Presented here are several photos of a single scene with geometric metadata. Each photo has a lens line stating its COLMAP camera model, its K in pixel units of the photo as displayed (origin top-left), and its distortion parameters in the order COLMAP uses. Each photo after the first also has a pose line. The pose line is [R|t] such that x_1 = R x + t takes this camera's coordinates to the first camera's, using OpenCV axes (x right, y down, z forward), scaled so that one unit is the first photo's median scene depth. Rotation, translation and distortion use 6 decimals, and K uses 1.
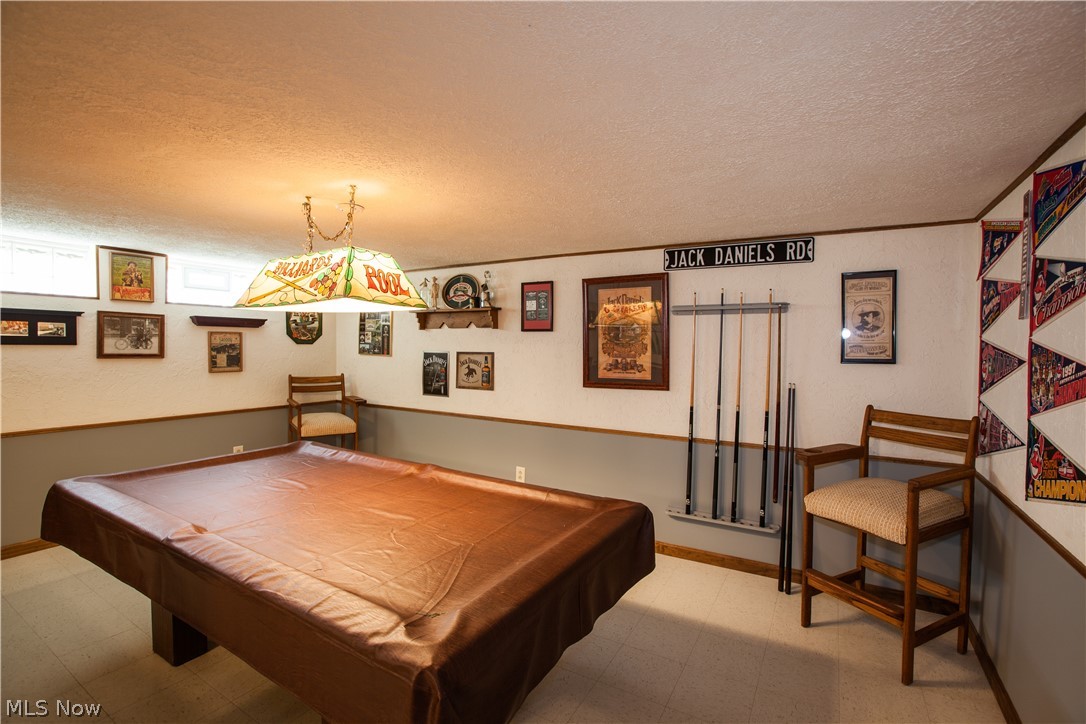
lens RADIAL K [[492.8, 0, 541.6], [0, 492.8, 360.8], [0, 0, 1]] dist [-0.000243, -0.000028]
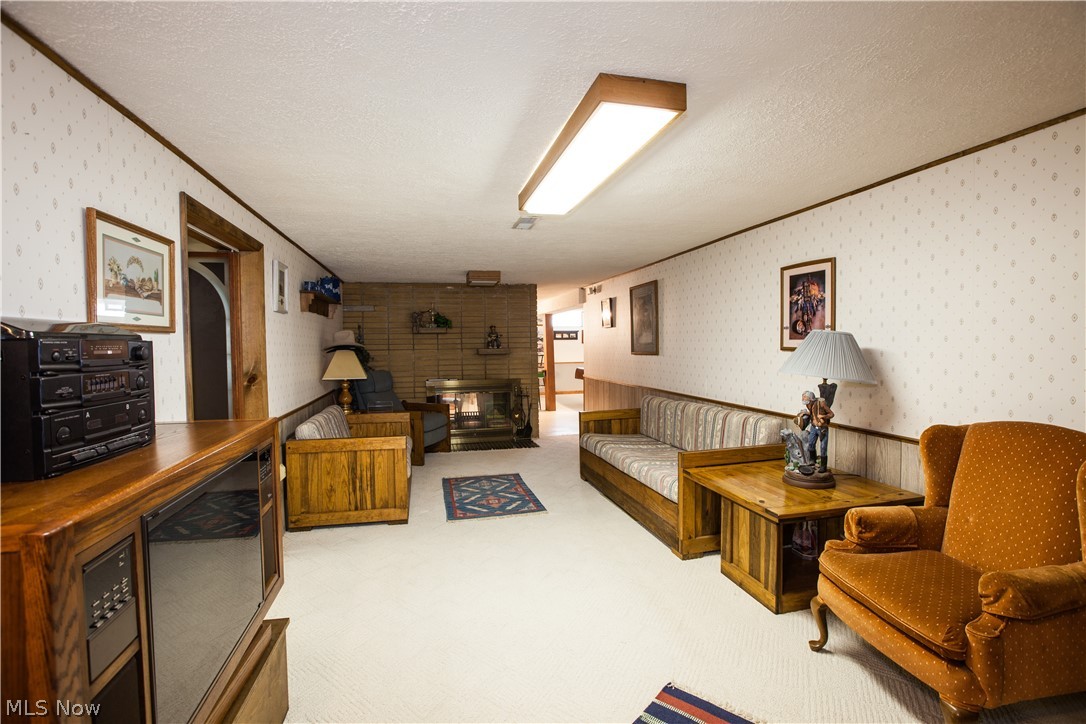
lens RADIAL K [[492.8, 0, 542.2], [0, 492.8, 361.1], [0, 0, 1]] dist [-0.000243, -0.000028]
pose [[0.707997, 0.011770, -0.706117, 1.539121], [-0.006385, 0.999927, 0.010265, 0.095781], [0.706186, -0.002759, 0.708021, -1.876461]]
